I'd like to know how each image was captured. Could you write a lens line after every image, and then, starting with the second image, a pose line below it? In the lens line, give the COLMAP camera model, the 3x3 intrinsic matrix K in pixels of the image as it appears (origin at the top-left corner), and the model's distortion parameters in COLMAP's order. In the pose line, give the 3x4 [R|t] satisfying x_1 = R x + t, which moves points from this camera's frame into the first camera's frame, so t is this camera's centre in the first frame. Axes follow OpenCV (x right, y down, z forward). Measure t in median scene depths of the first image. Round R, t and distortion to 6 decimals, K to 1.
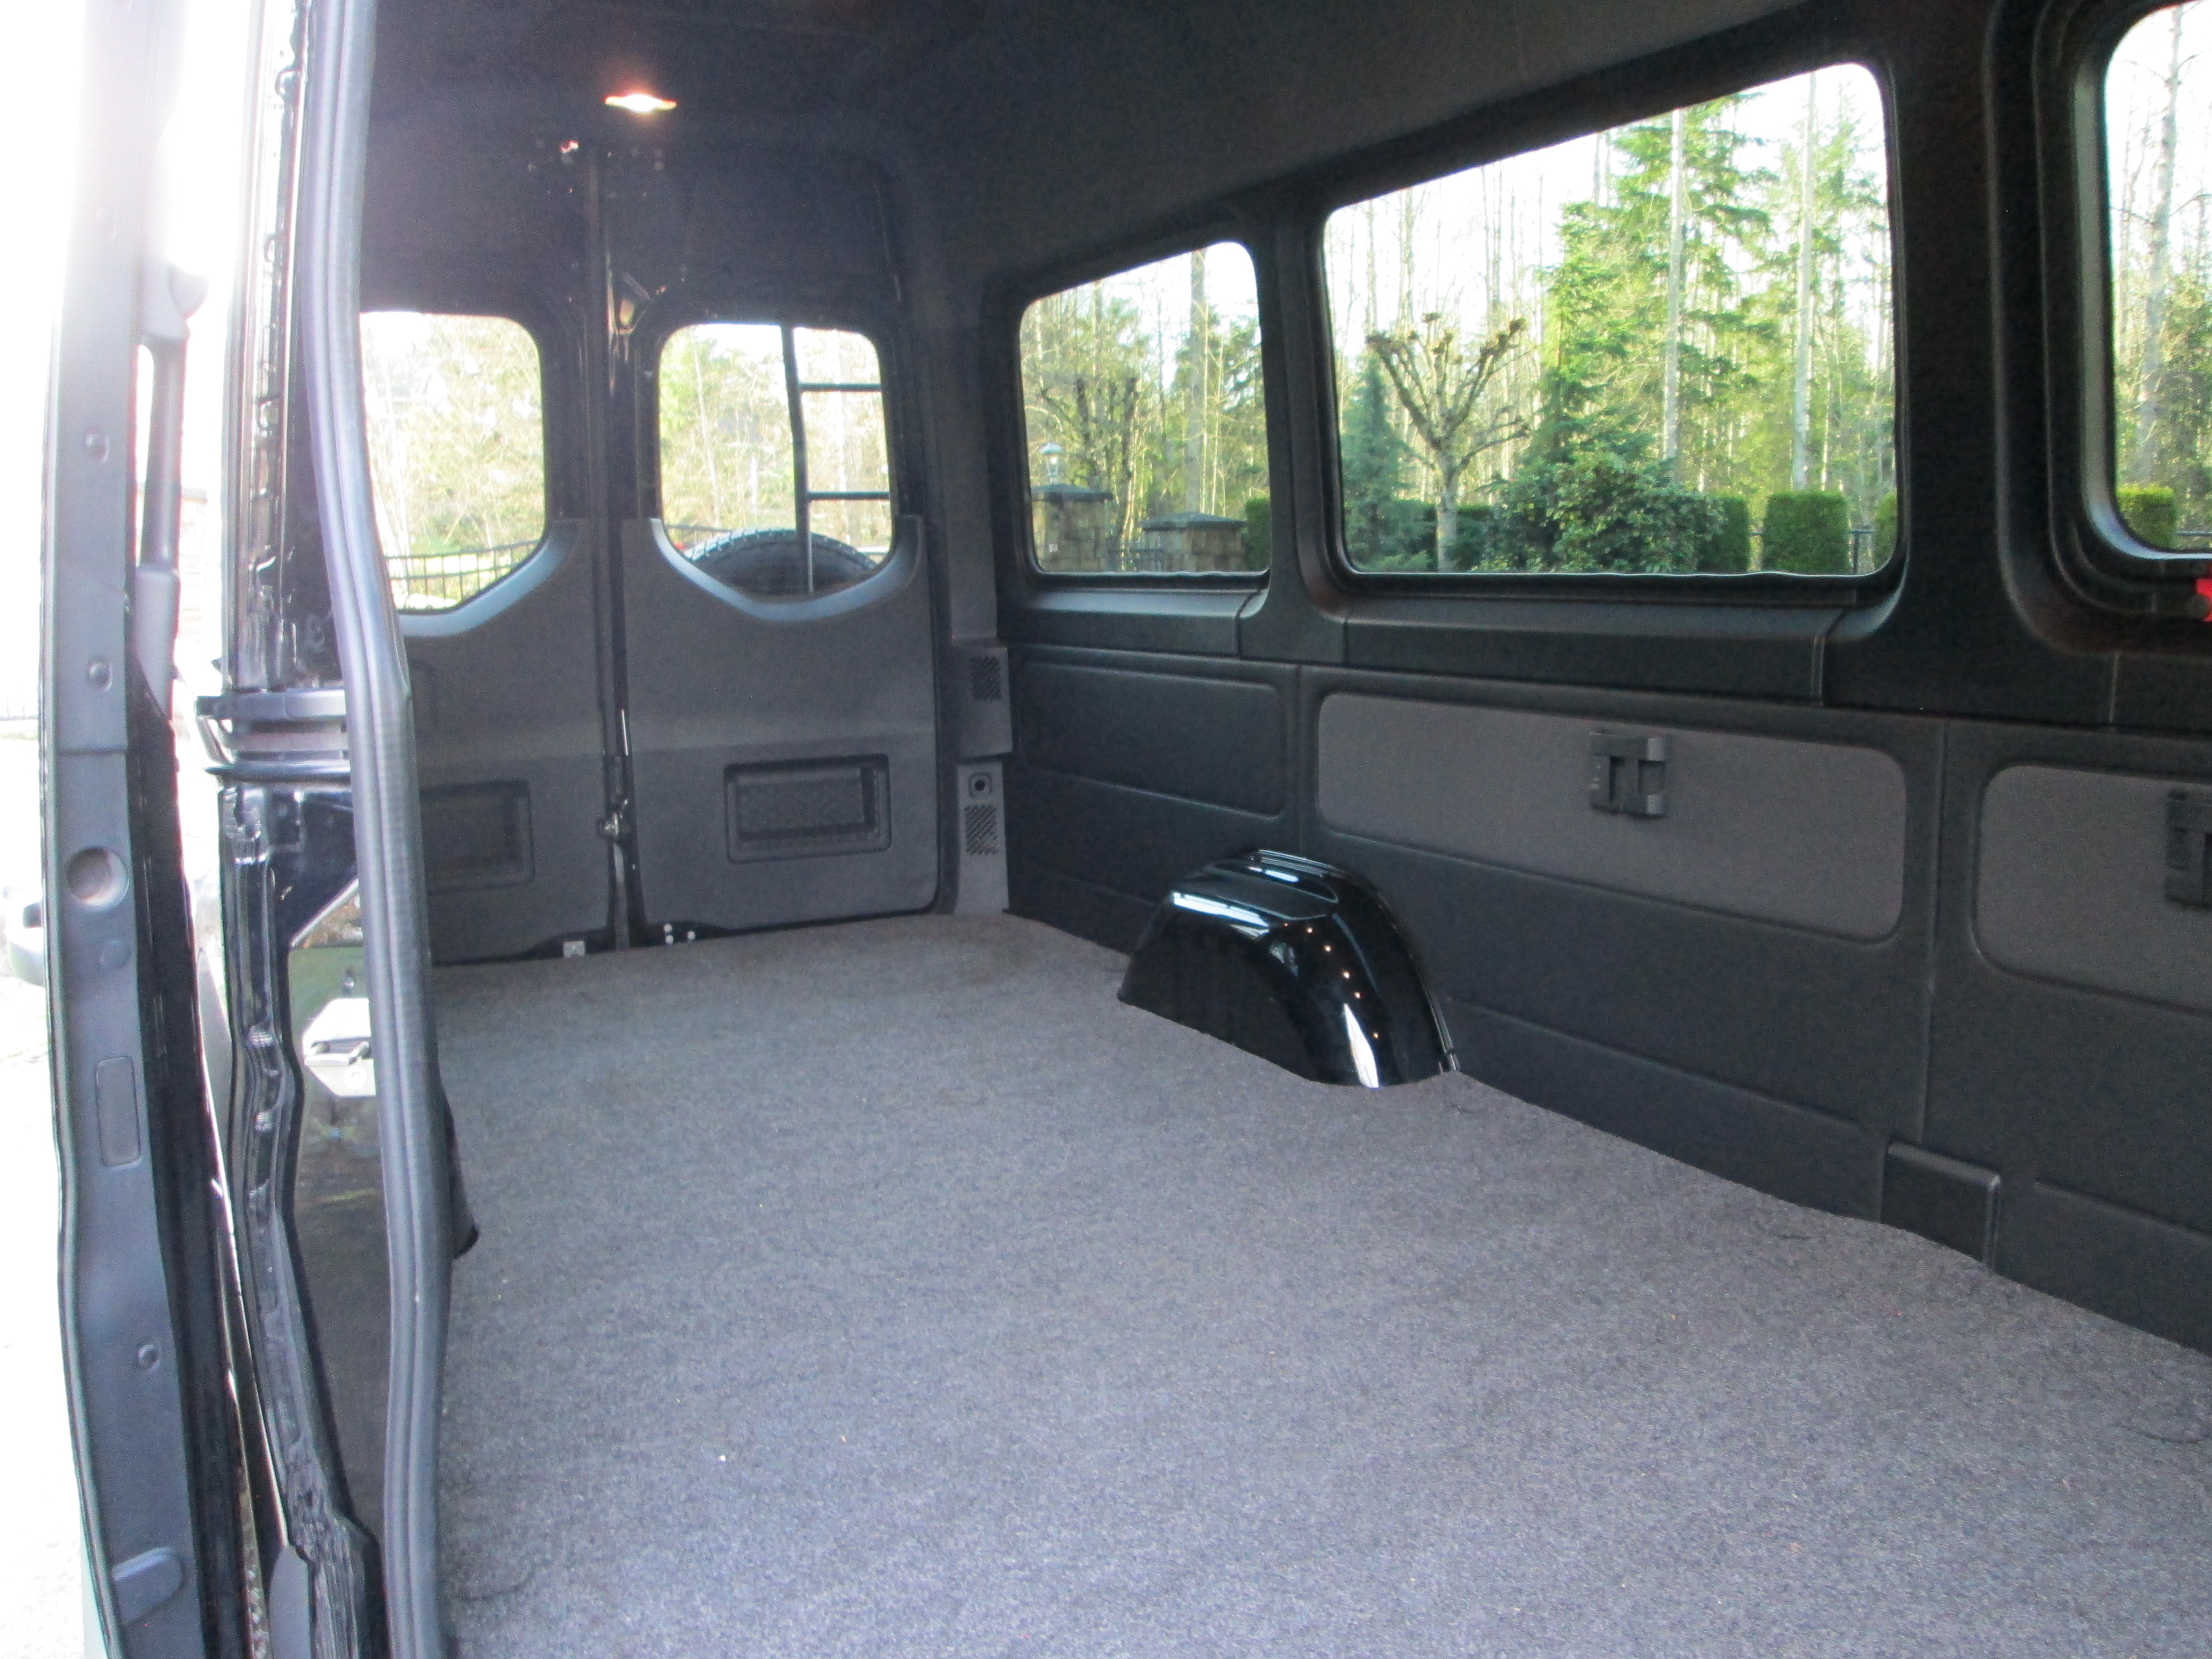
lens RADIAL K [[1851.0, 0, 1106.0], [0, 1851.0, 829.5], [0, 0, 1]] dist [-0.023037, 0.007379]
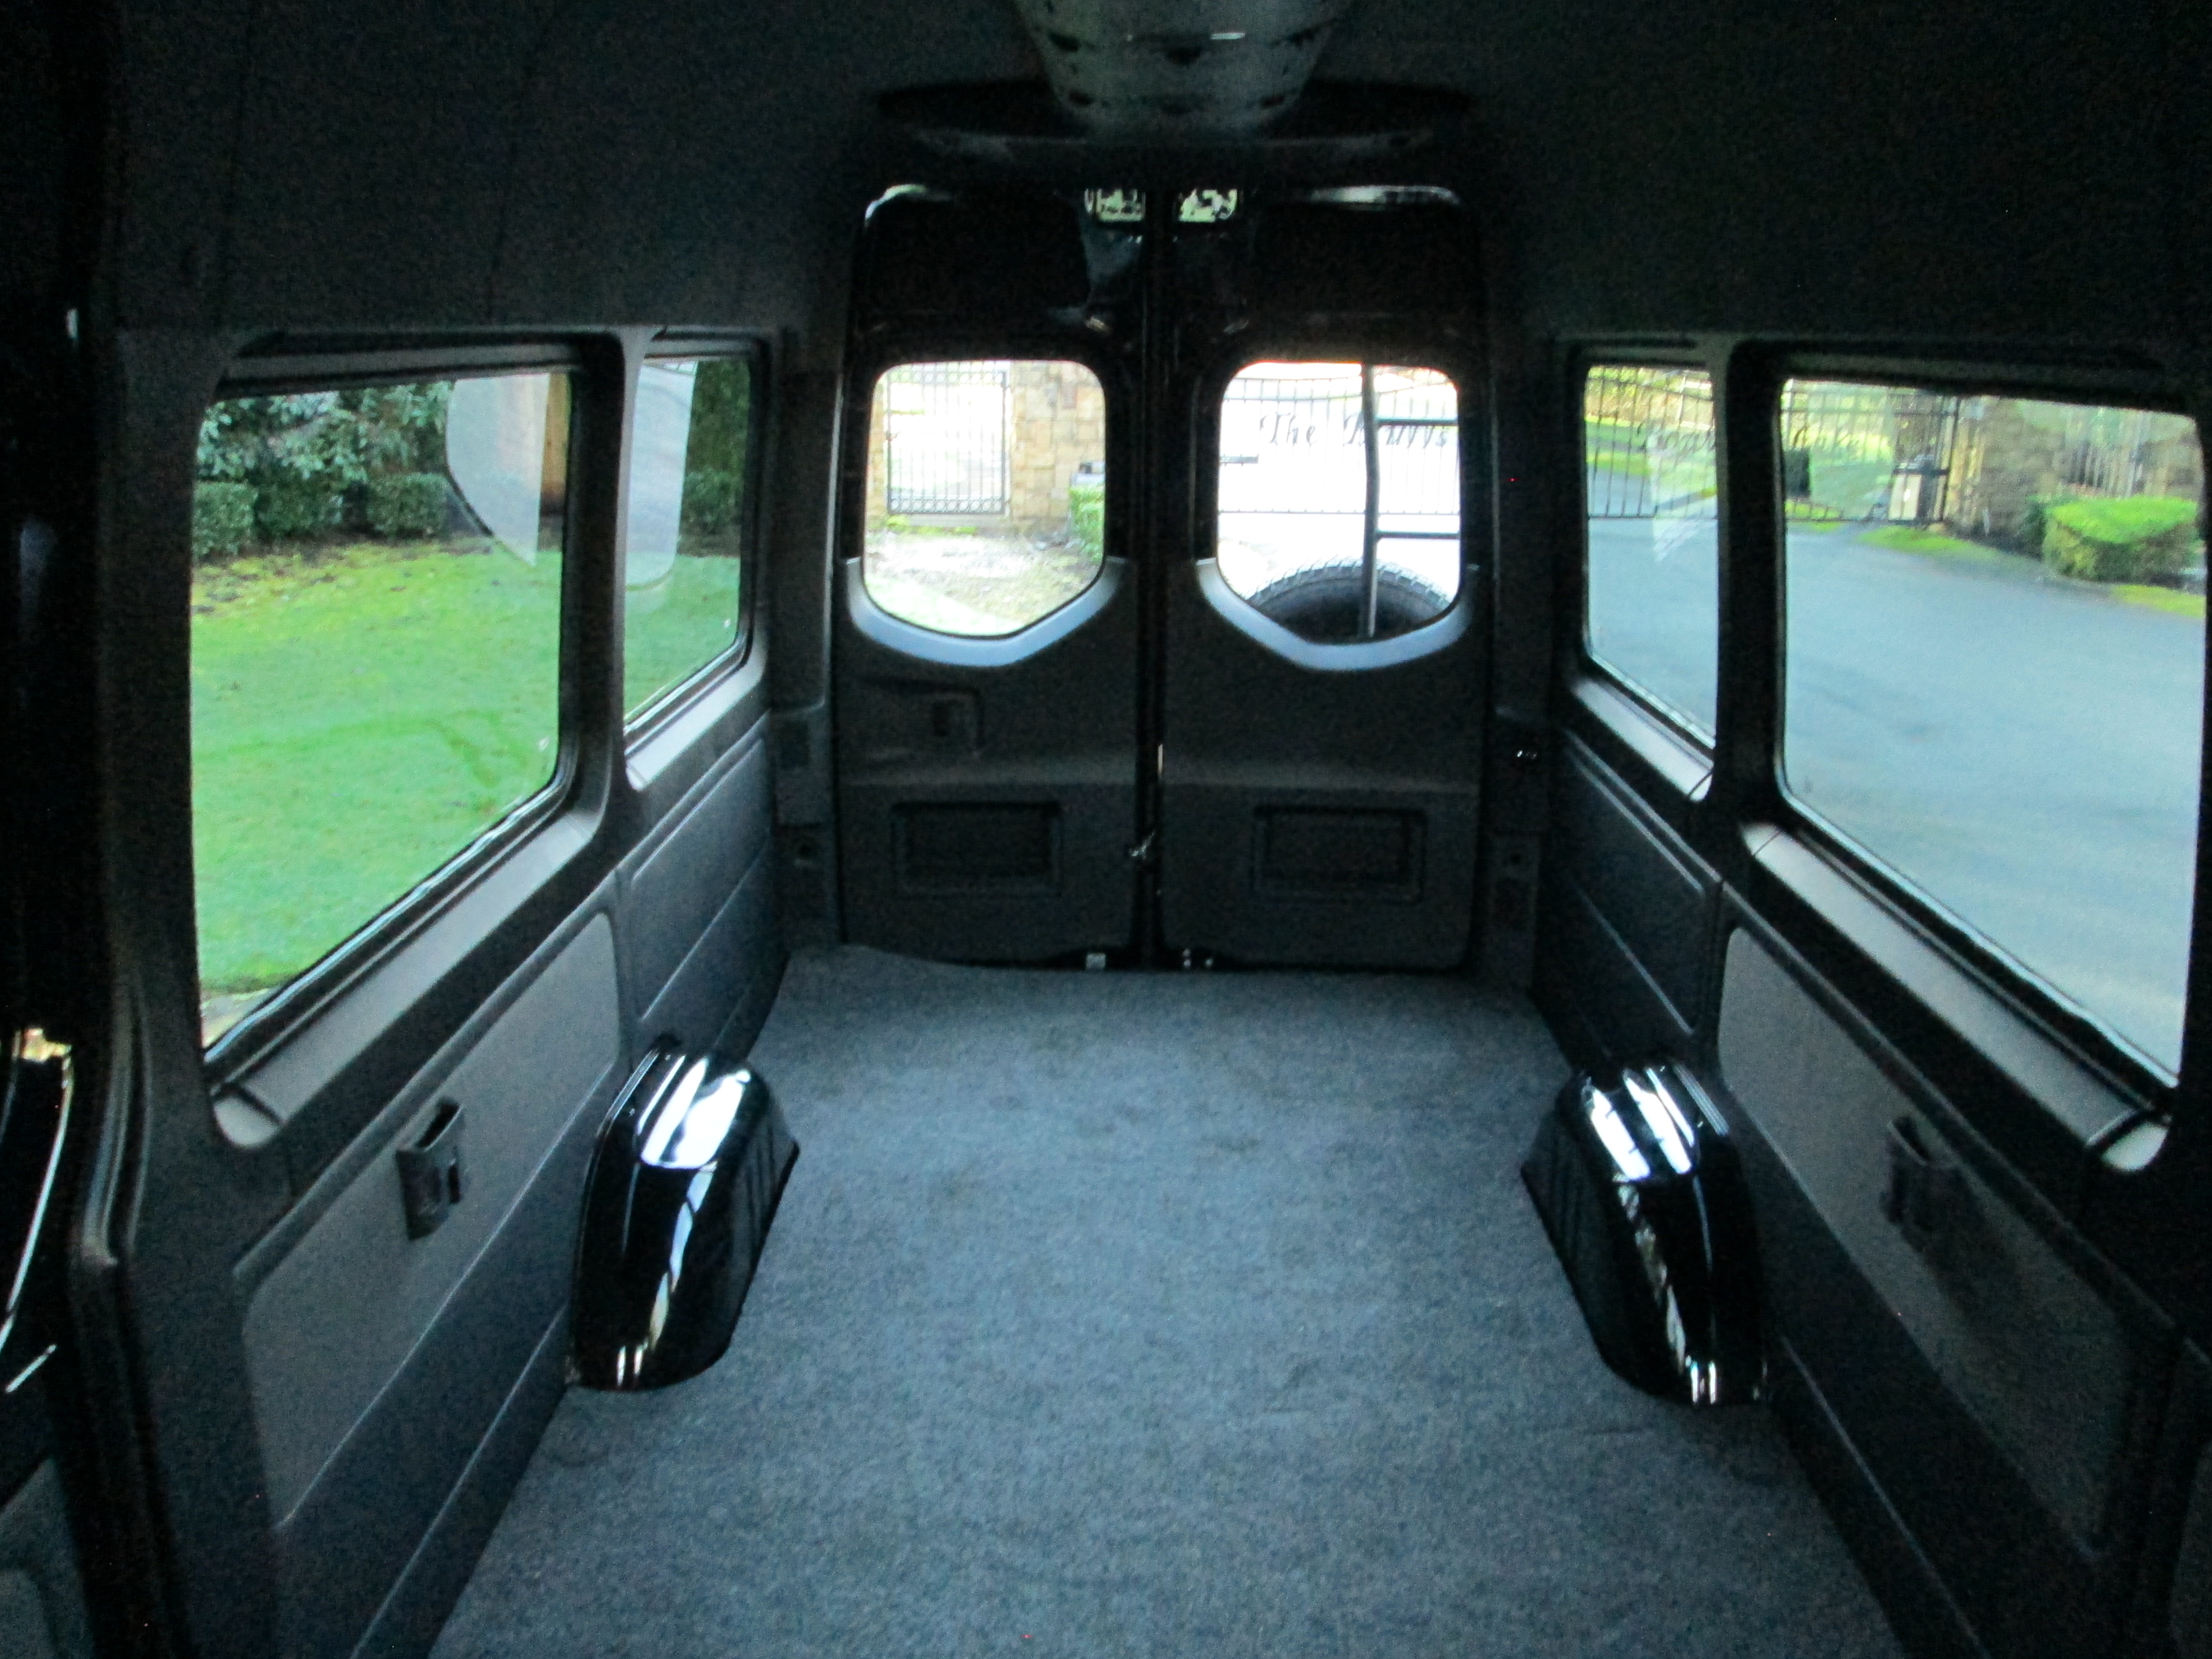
lens RADIAL K [[1851.0, 0, 1106.0], [0, 1851.0, 829.5], [0, 0, 1]] dist [-0.023037, 0.007379]
pose [[0.872807, 0.156573, -0.462268, 0.188066], [-0.100188, 0.984453, 0.144276, -0.157023], [0.477671, -0.079611, 0.874924, 0.079955]]
